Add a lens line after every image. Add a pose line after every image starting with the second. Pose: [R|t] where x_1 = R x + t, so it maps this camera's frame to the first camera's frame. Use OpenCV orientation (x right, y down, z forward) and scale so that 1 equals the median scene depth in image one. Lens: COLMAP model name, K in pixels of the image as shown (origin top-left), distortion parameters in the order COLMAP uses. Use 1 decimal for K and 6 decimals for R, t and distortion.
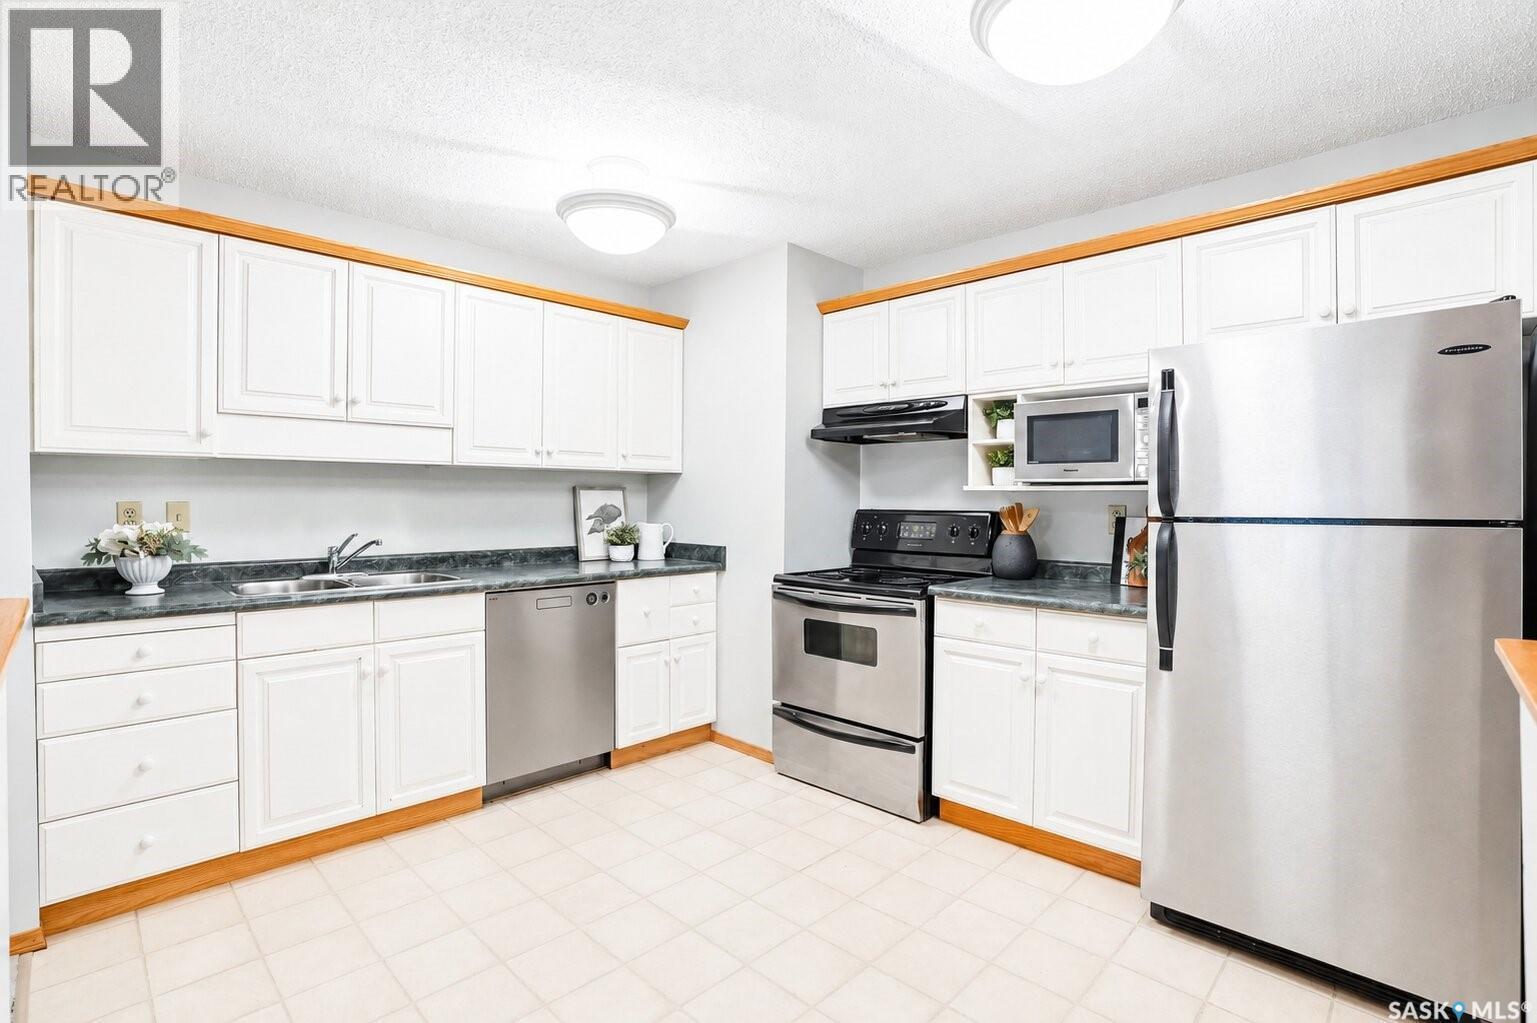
lens RADIAL K [[747.2, 0, 758.7], [0, 747.2, 517.2], [0, 0, 1]] dist [-0.018233, 0.007207]
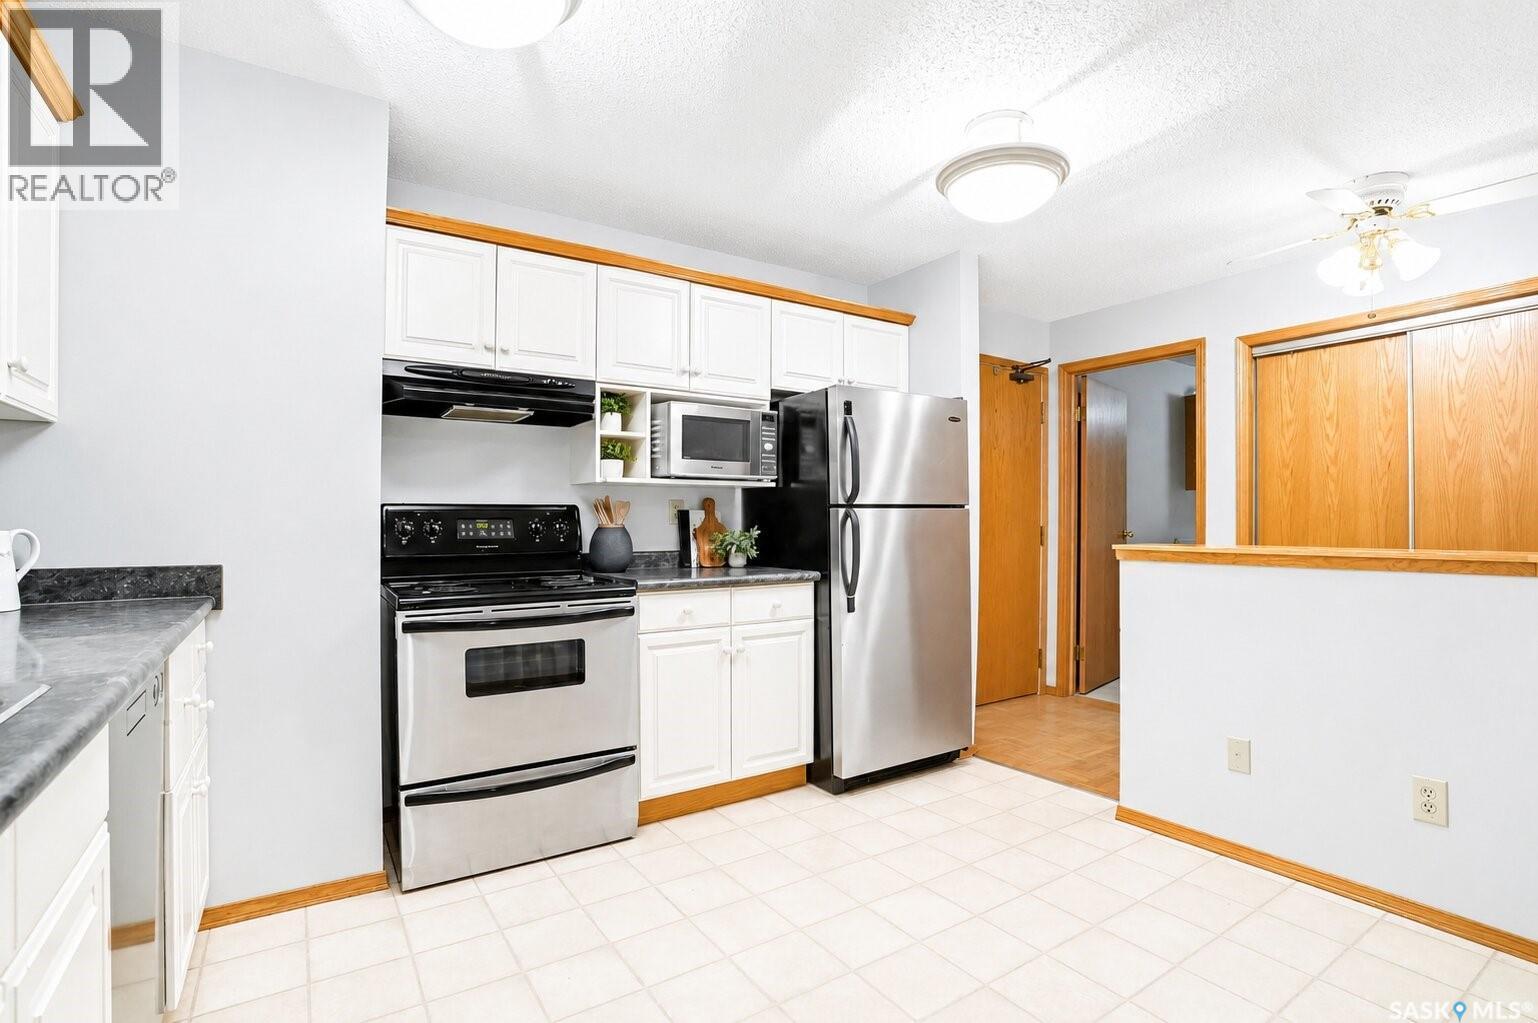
lens RADIAL K [[747.6, 0, 778.2], [0, 747.6, 521.8], [0, 0, 1]] dist [-0.018233, 0.007207]
pose [[0.210708, -0.007672, 0.977519, -0.626784], [0.022375, 0.999745, 0.003024, 0.017999], [-0.977293, 0.021235, 0.210826, 0.599069]]
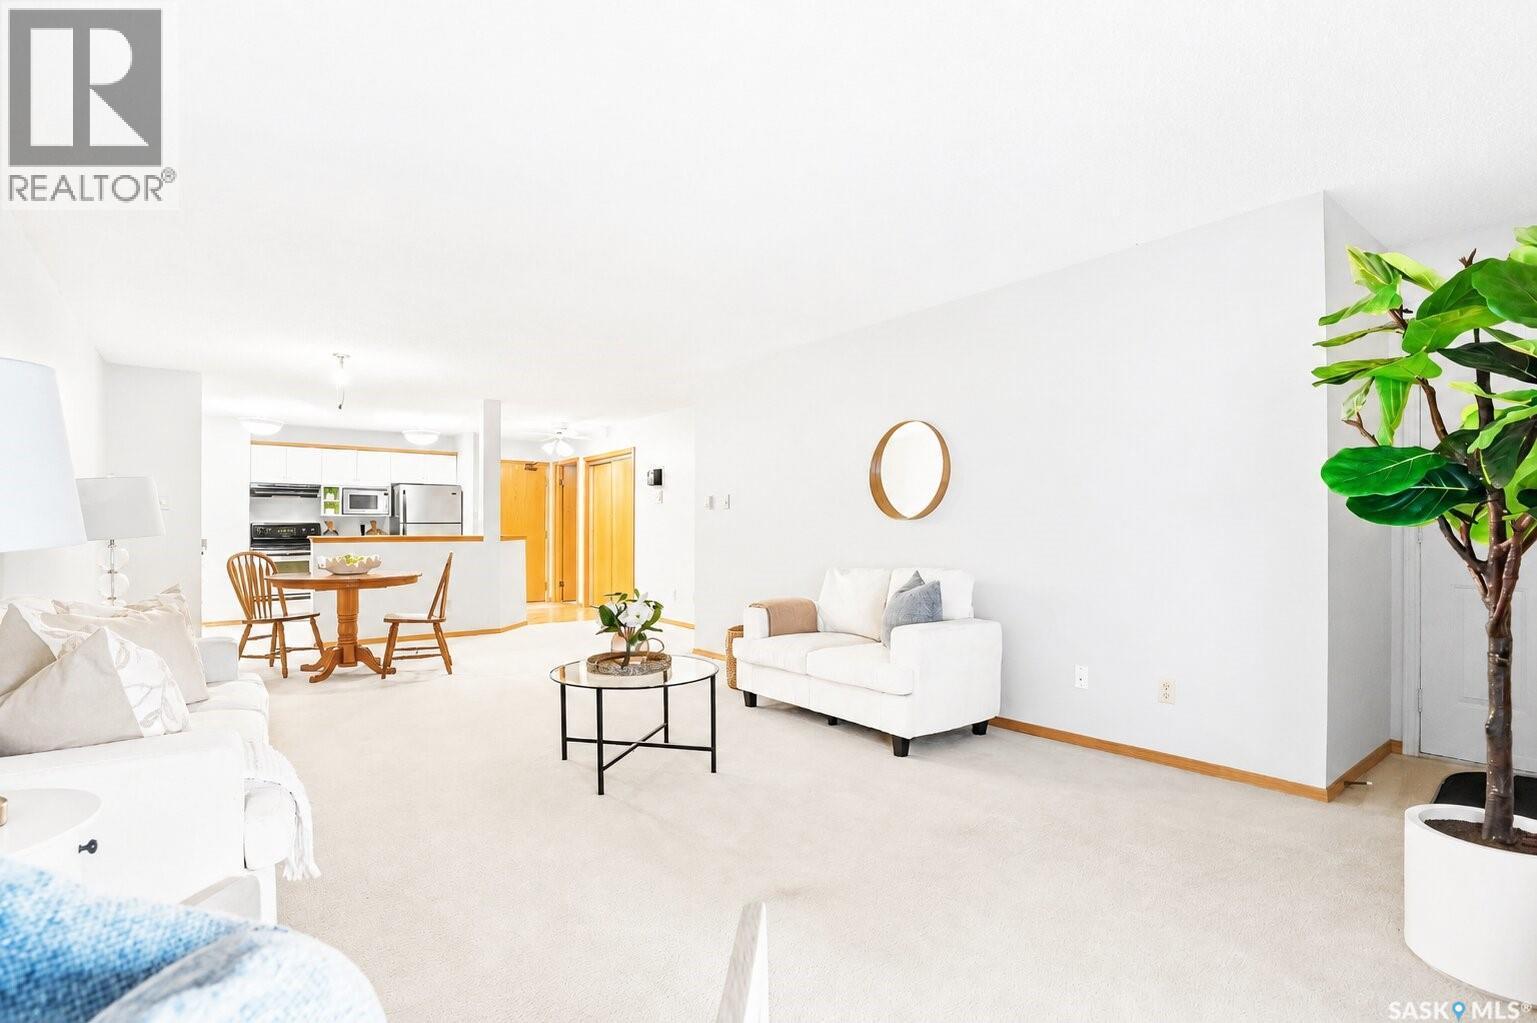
lens RADIAL K [[747.2, 0, 757.6], [0, 747.2, 514.8], [0, 0, 1]] dist [-0.018233, 0.007207]
pose [[0.220612, 0.012501, 0.975281, -2.398949], [0.026578, 0.999470, -0.018823, 0.067163], [-0.974999, 0.030074, 0.220163, -1.476586]]
